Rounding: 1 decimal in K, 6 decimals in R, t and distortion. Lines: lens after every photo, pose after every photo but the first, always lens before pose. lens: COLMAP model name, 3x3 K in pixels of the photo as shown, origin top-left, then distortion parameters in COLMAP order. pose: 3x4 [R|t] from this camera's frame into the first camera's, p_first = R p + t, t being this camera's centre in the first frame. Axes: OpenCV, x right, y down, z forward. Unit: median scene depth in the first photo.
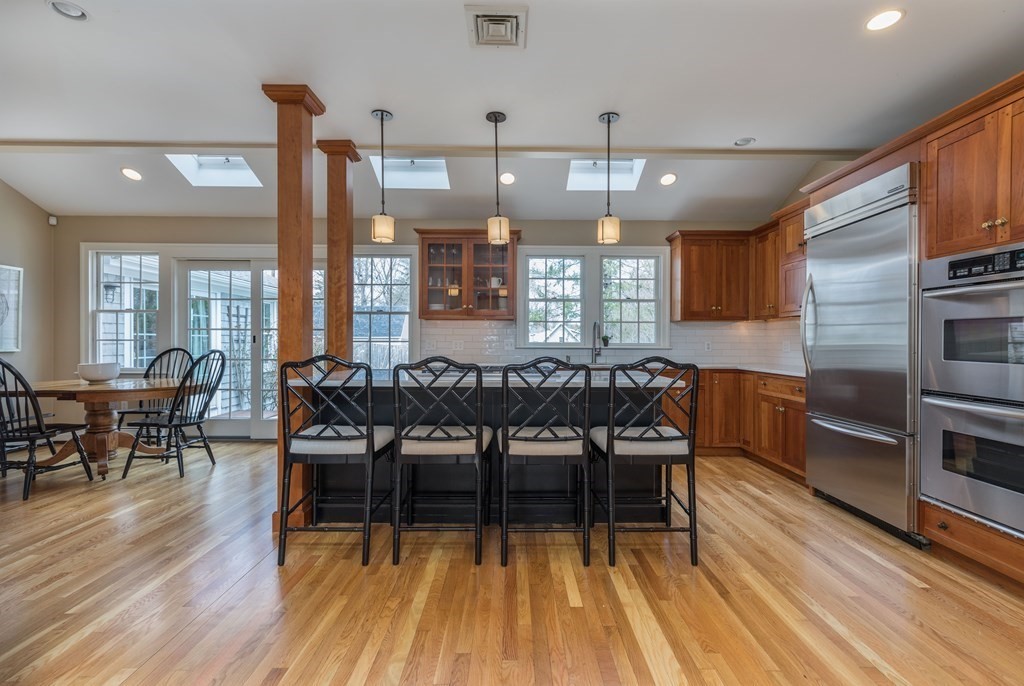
lens RADIAL K [[467.1, 0, 512.0], [0, 467.1, 343.0], [0, 0, 1]] dist [-0.000858, -0.000080]
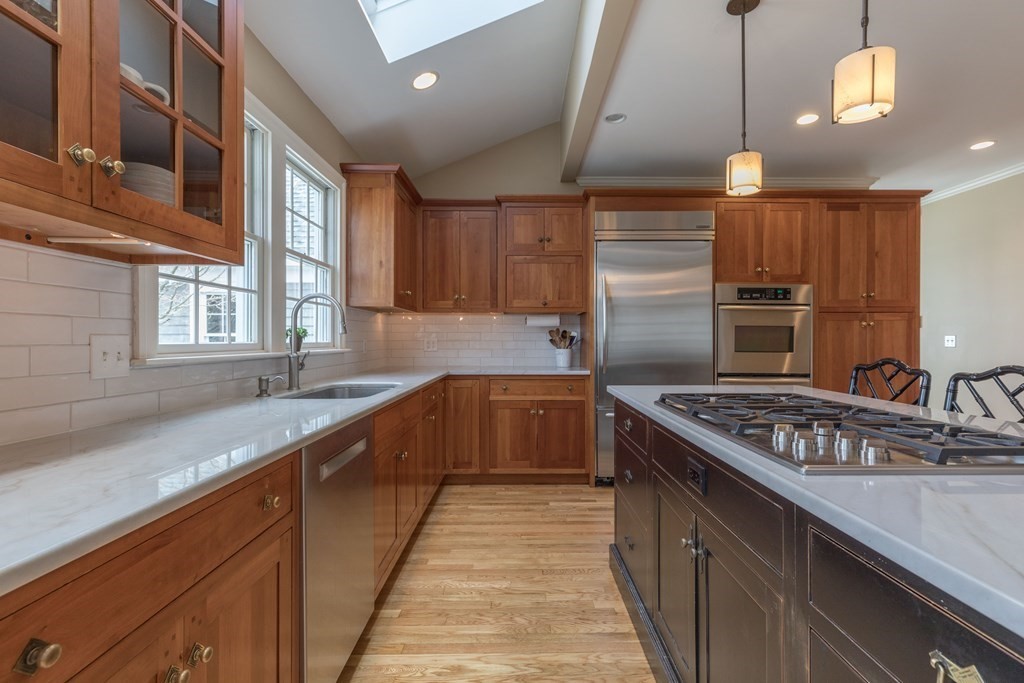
lens RADIAL K [[467.1, 0, 512.0], [0, 467.1, 341.5], [0, 0, 1]] dist [-0.000858, -0.000080]
pose [[0.008539, -0.008396, 0.999928, -0.333256], [0.003611, 0.999958, 0.008366, -0.008123], [-0.999957, 0.003539, 0.008569, 0.973973]]
